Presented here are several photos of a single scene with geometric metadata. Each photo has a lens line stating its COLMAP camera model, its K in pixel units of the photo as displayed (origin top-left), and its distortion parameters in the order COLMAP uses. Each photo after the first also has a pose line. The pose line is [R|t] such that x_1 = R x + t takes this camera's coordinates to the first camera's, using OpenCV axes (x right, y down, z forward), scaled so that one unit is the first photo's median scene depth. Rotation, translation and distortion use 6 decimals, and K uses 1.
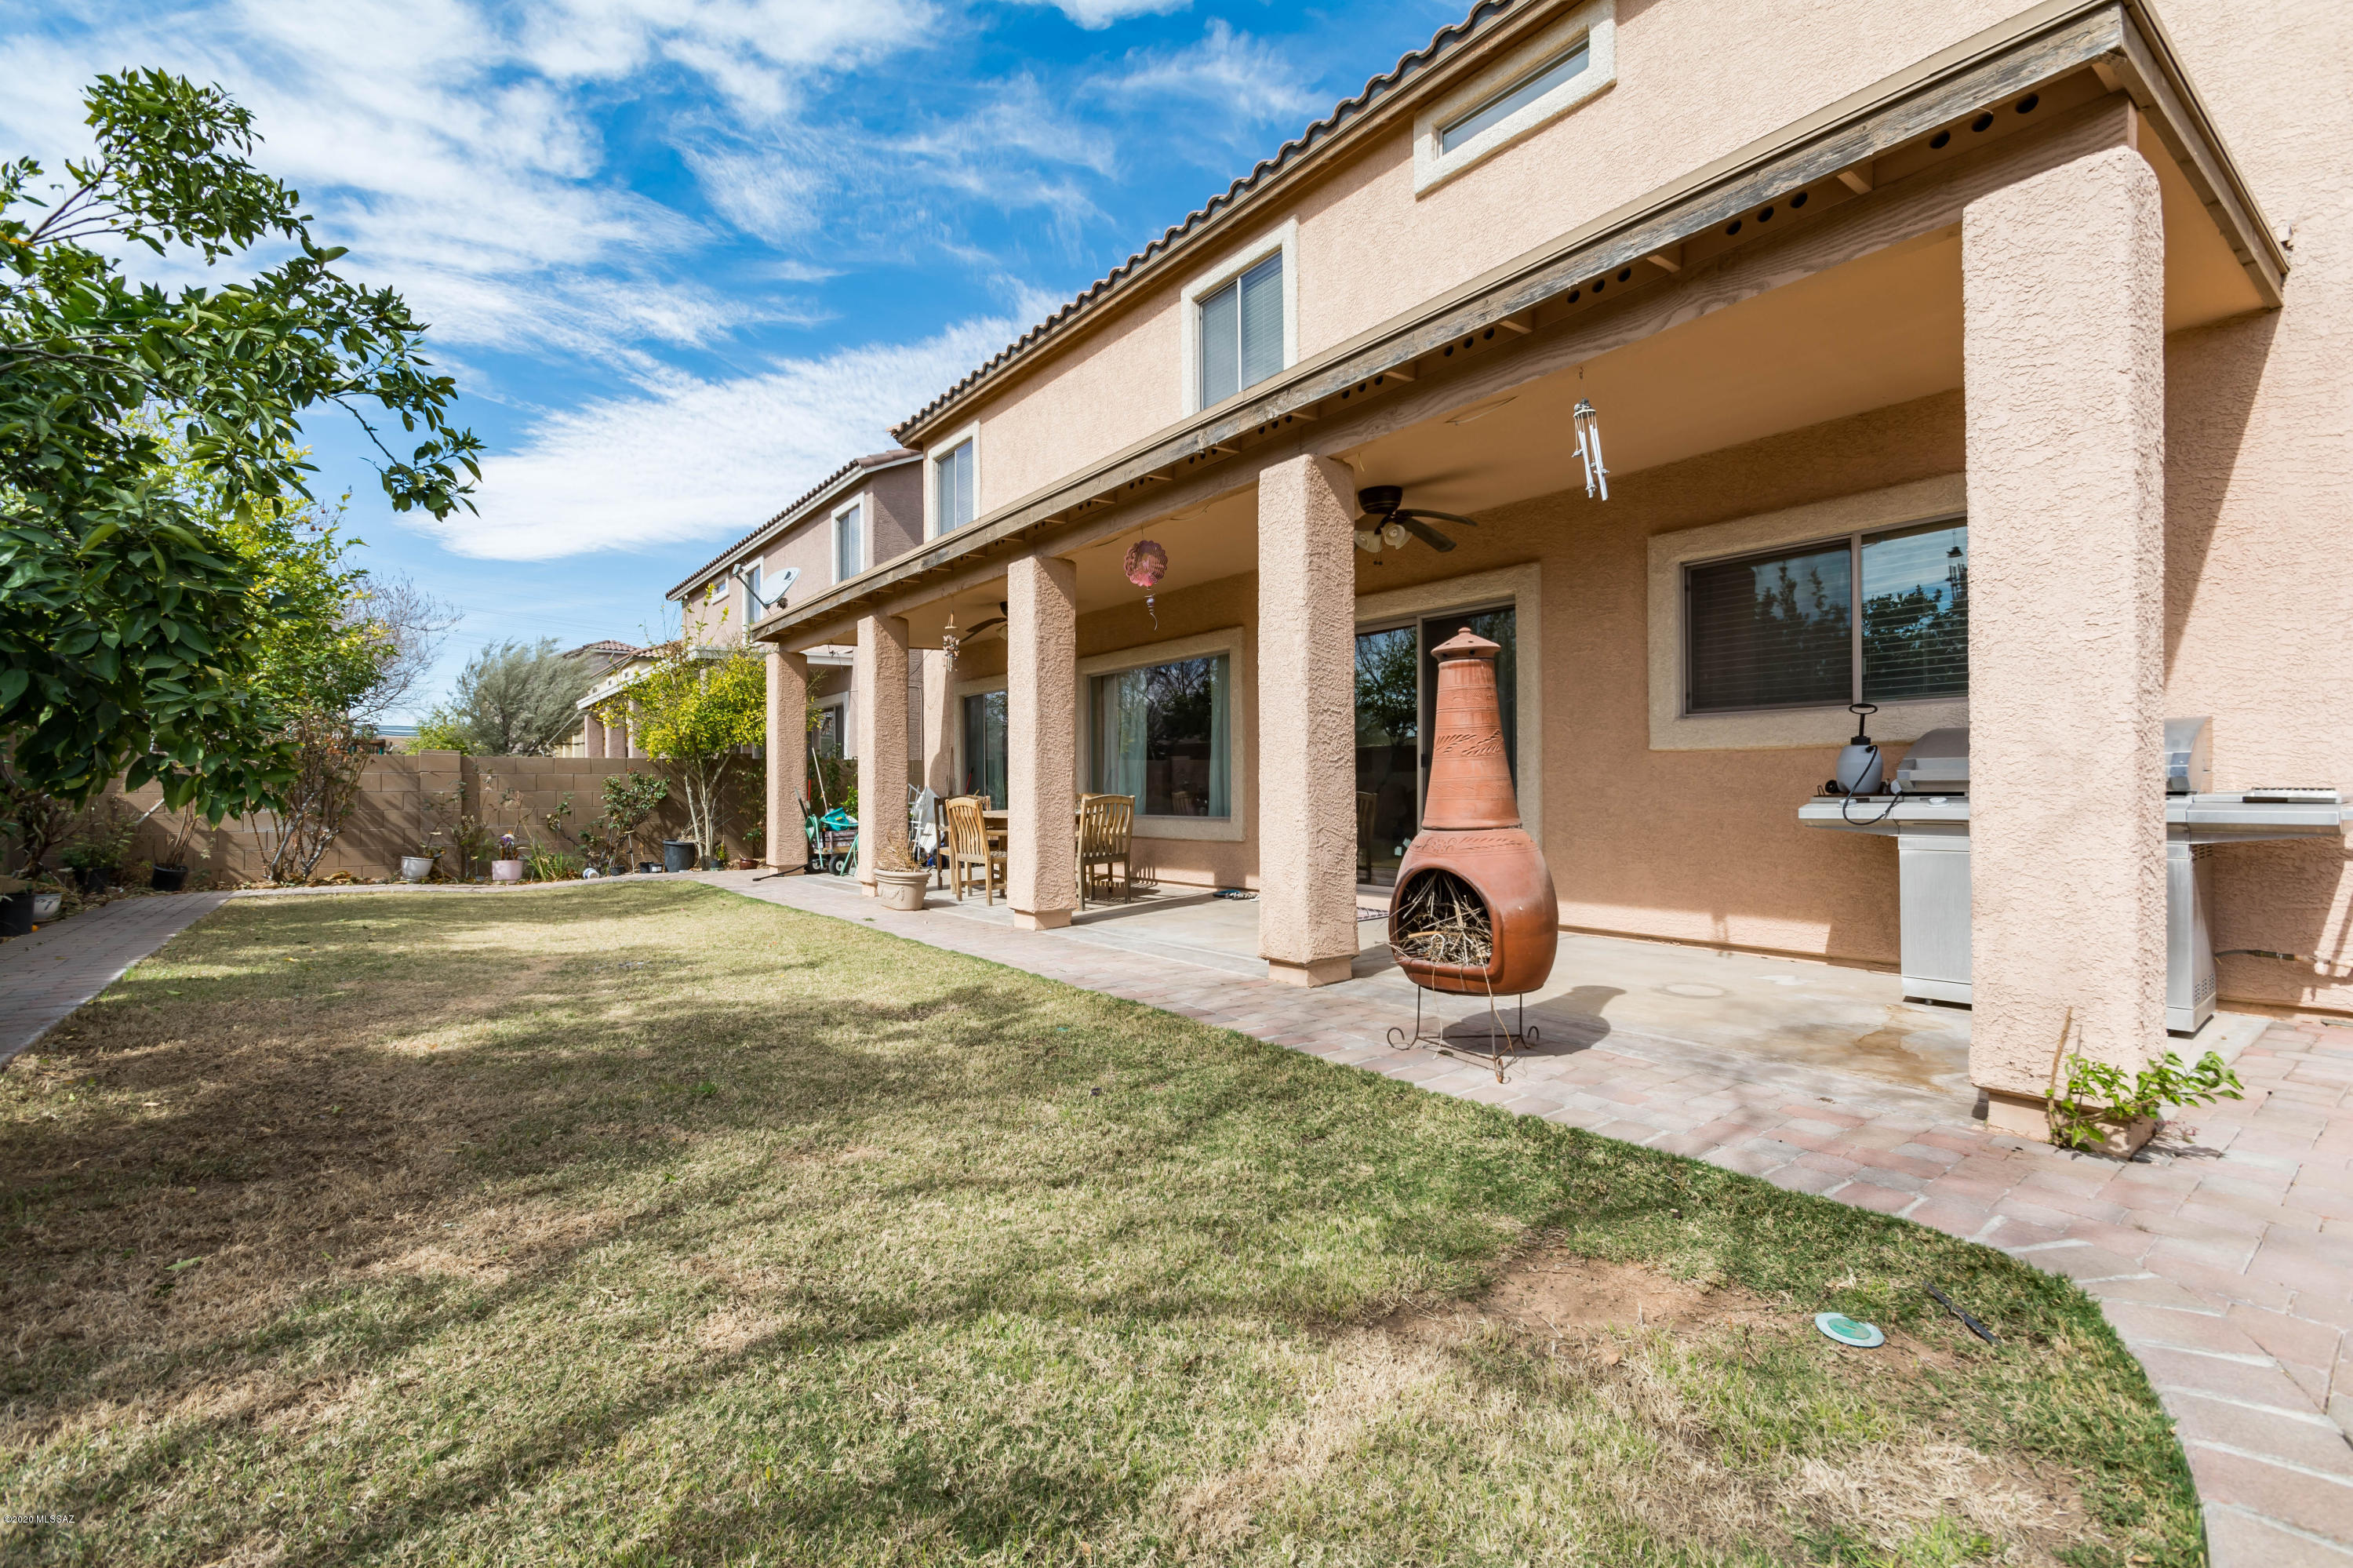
lens RADIAL K [[1015.5, 0, 1176.5], [0, 1015.5, 784.0], [0, 0, 1]] dist [0.000569, 0.000011]
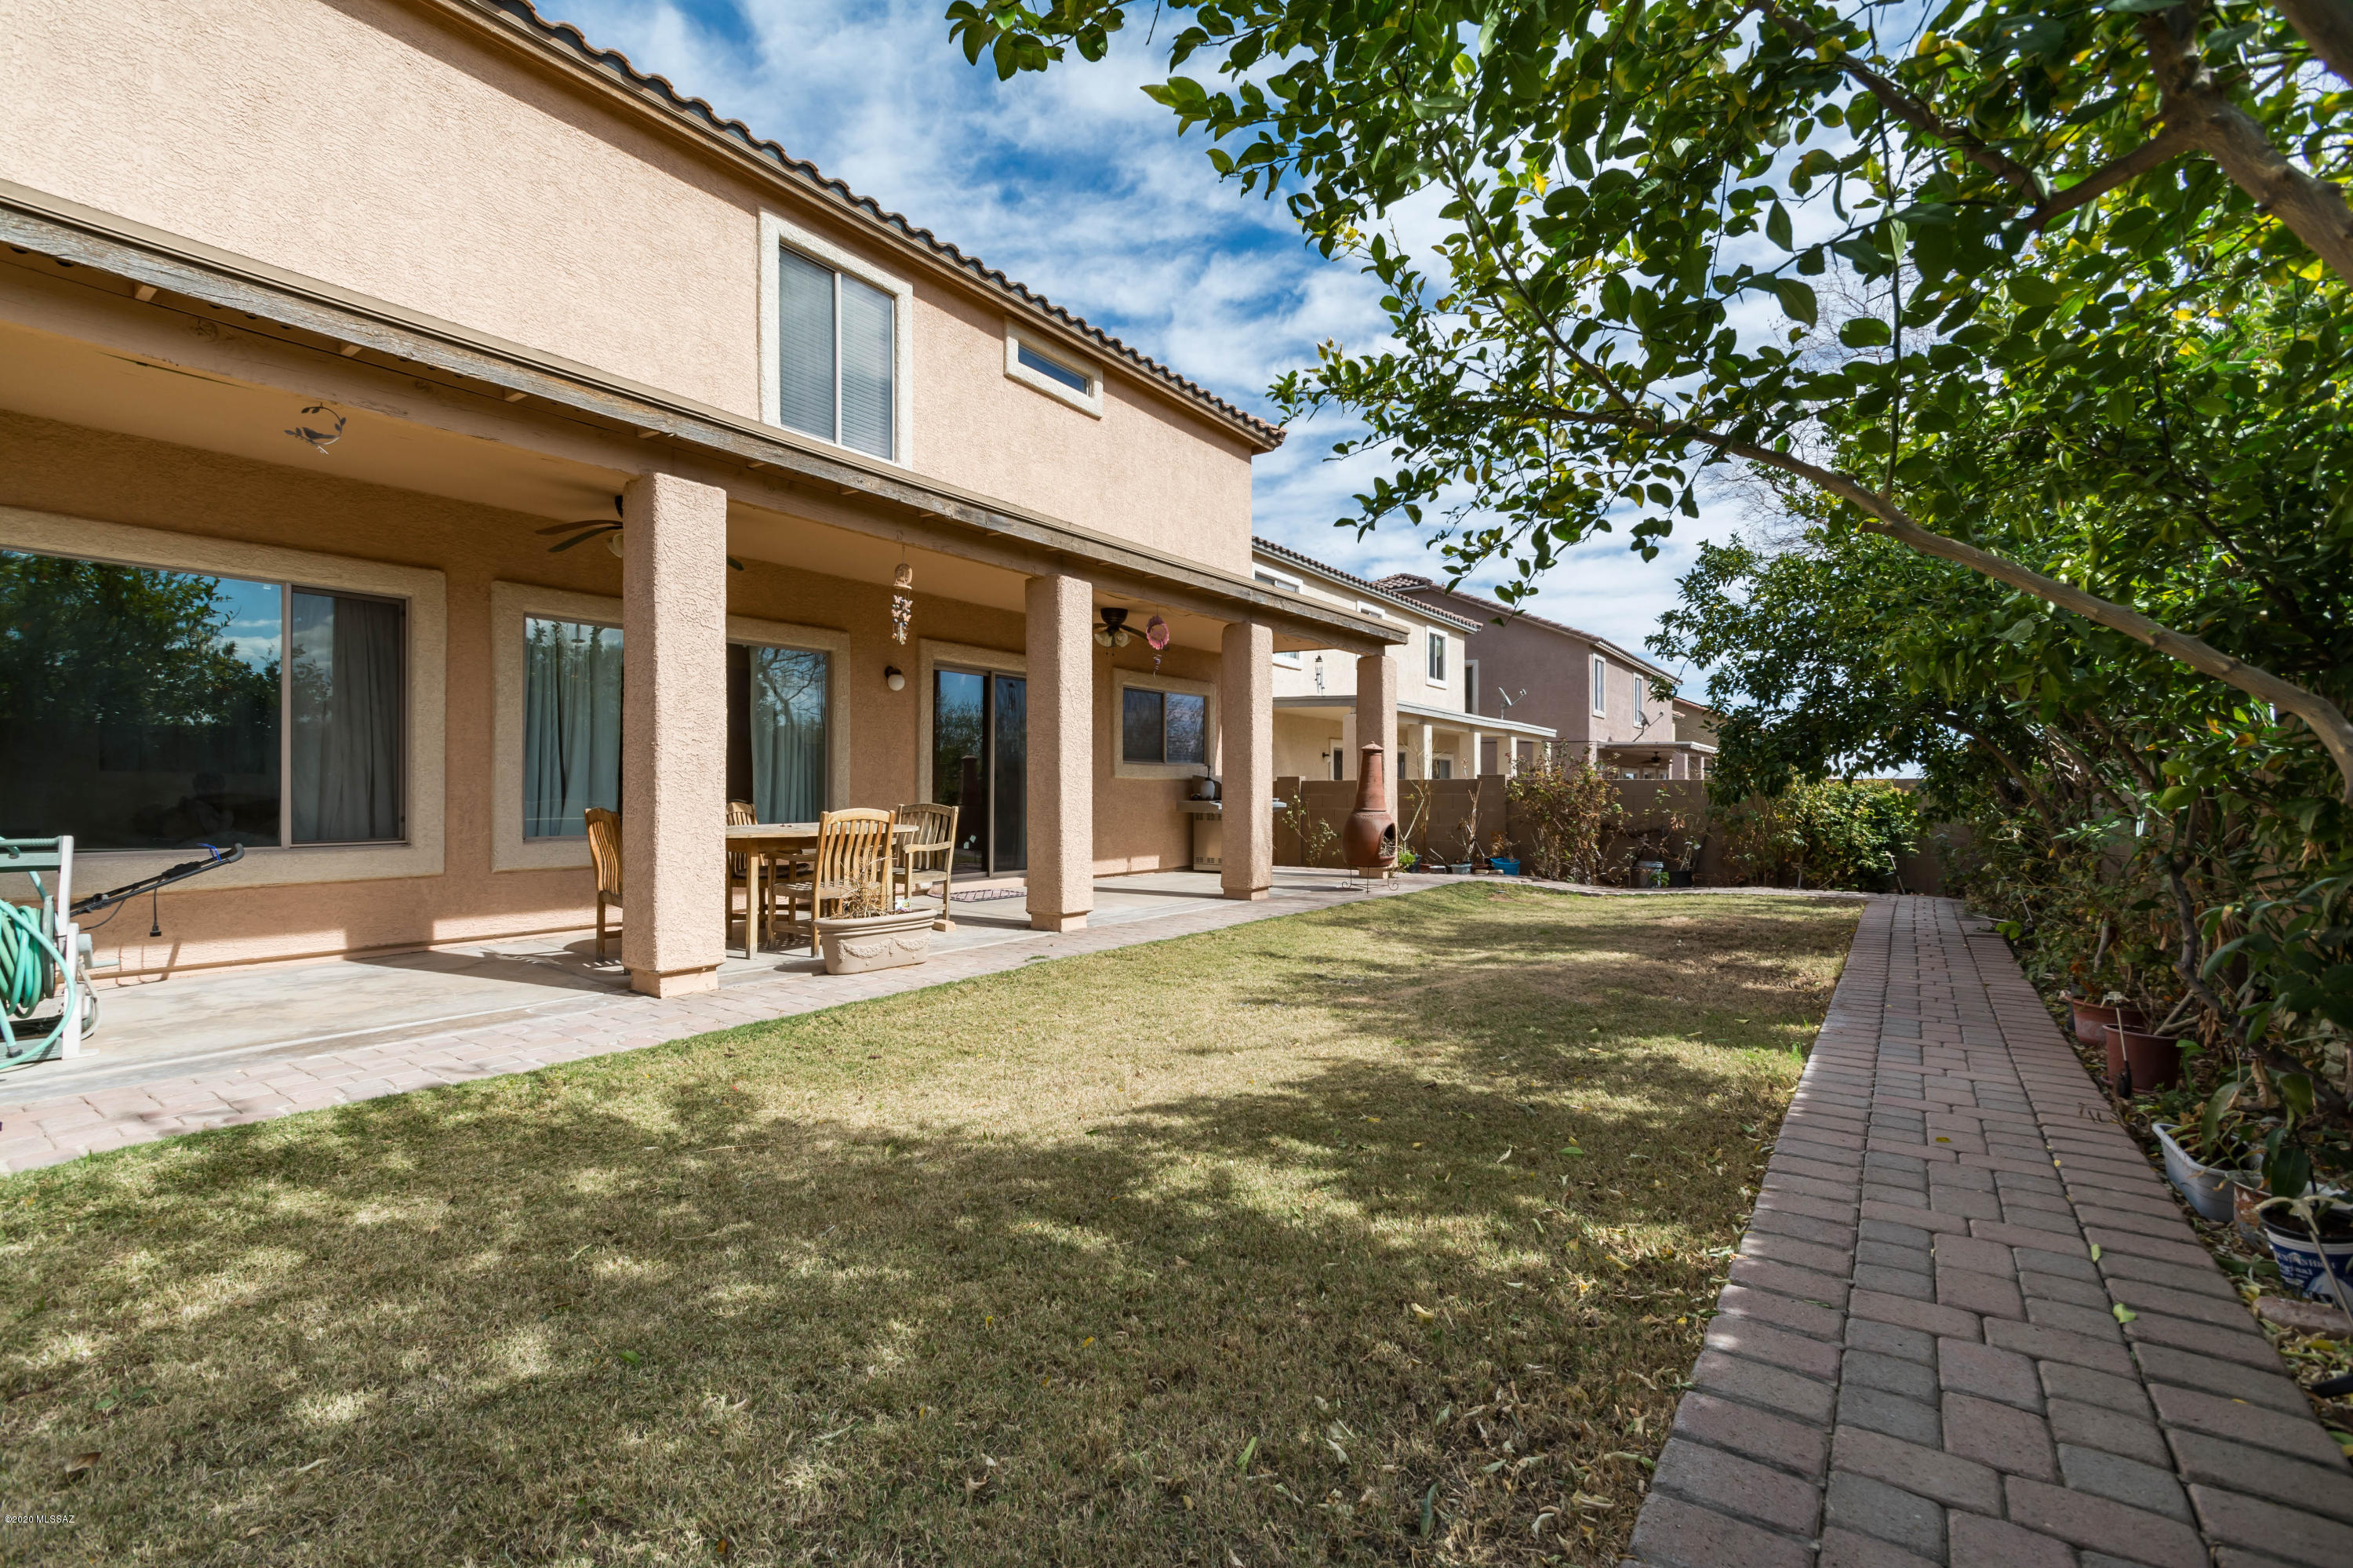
lens RADIAL K [[1015.5, 0, 1176.5], [0, 1015.5, 784.0], [0, 0, 1]] dist [0.000569, 0.000011]
pose [[-0.290629, 0.008073, 0.956802, -1.172984], [-0.006040, 0.999929, -0.010272, -0.002060], [-0.956817, -0.008765, -0.290559, 1.186759]]
